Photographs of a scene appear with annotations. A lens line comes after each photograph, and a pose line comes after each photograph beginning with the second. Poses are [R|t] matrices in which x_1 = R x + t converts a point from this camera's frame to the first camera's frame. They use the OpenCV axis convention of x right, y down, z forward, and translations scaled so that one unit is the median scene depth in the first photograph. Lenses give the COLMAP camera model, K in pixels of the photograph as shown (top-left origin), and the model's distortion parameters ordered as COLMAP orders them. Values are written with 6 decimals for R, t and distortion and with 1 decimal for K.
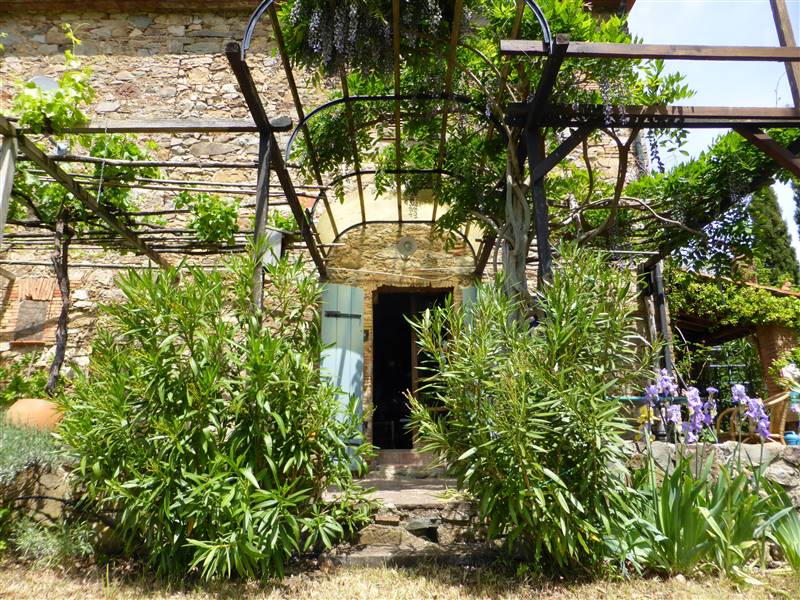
lens RADIAL K [[591.8, 0, 396.3], [0, 591.8, 299.0], [0, 0, 1]] dist [-0.006972, 0.005059]
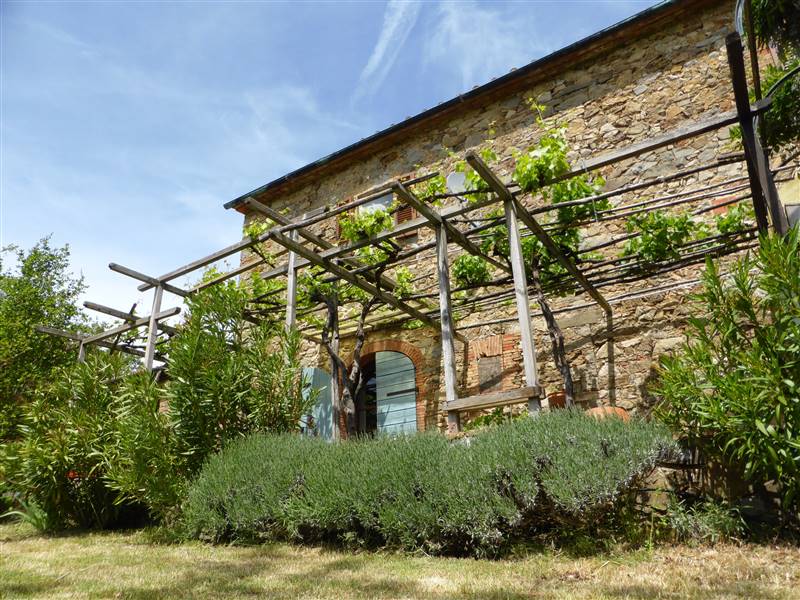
lens RADIAL K [[591.8, 0, 399.1], [0, 591.8, 298.0], [0, 0, 1]] dist [-0.006972, 0.005059]
pose [[0.847911, -0.227633, -0.478780, -0.209906], [0.174273, 0.972614, -0.153788, 0.043589], [0.500676, 0.046960, 0.864360, -0.098385]]
